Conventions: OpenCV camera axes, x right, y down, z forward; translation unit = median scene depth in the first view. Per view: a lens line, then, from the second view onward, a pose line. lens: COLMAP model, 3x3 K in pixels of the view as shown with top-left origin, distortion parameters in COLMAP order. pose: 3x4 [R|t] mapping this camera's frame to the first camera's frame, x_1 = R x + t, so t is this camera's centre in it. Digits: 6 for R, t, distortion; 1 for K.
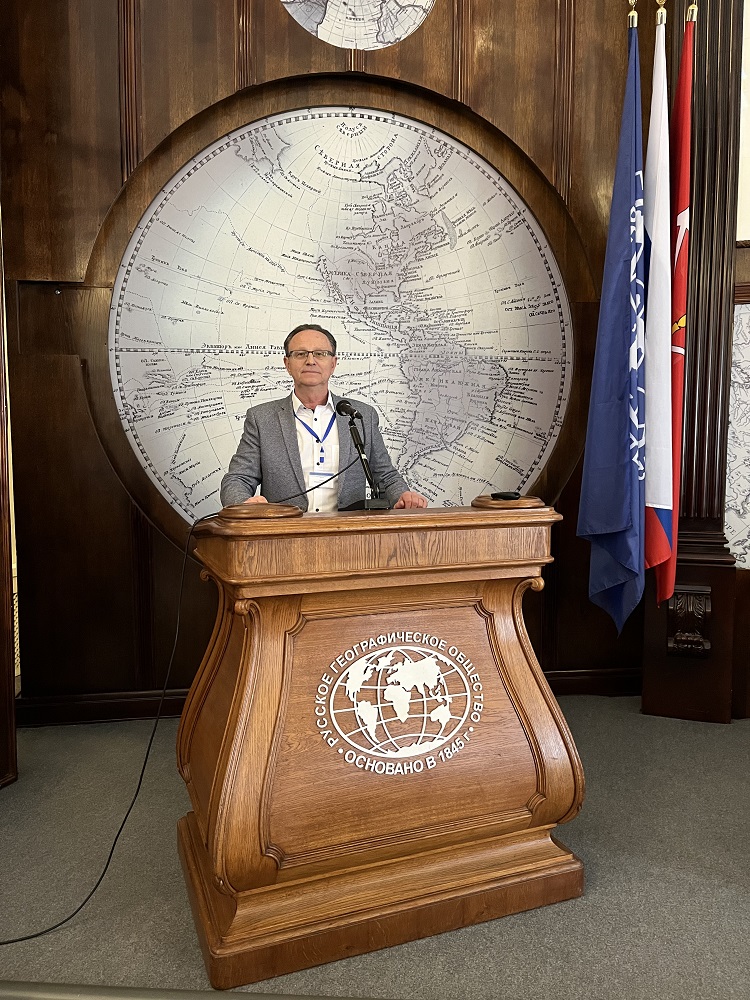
lens RADIAL K [[762.5, 0, 375.2], [0, 762.5, 494.5], [0, 0, 1]] dist [0.039646, -0.031401]
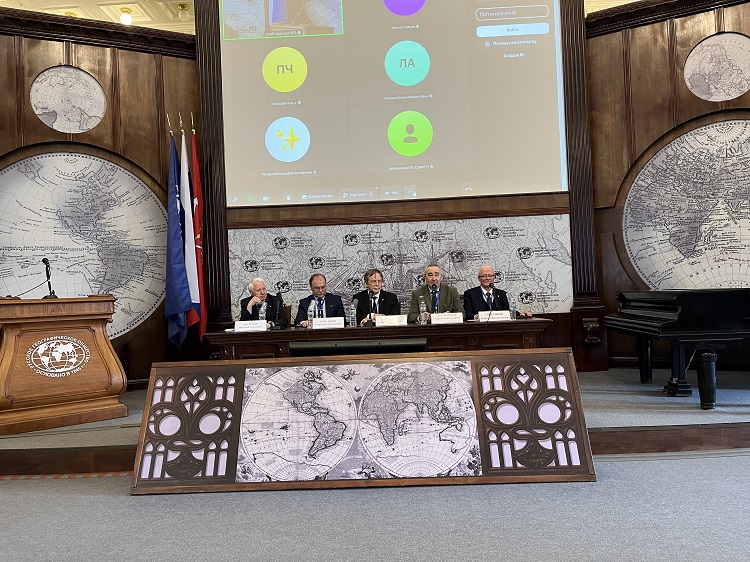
lens RADIAL K [[571.8, 0, 376.7], [0, 571.8, 283.6], [0, 0, 1]] dist [0.039646, -0.031401]
pose [[0.959556, -0.036135, 0.279190, 0.387825], [0.064263, 0.993659, -0.092258, 0.160898], [-0.274086, 0.106468, 0.955794, -1.035659]]
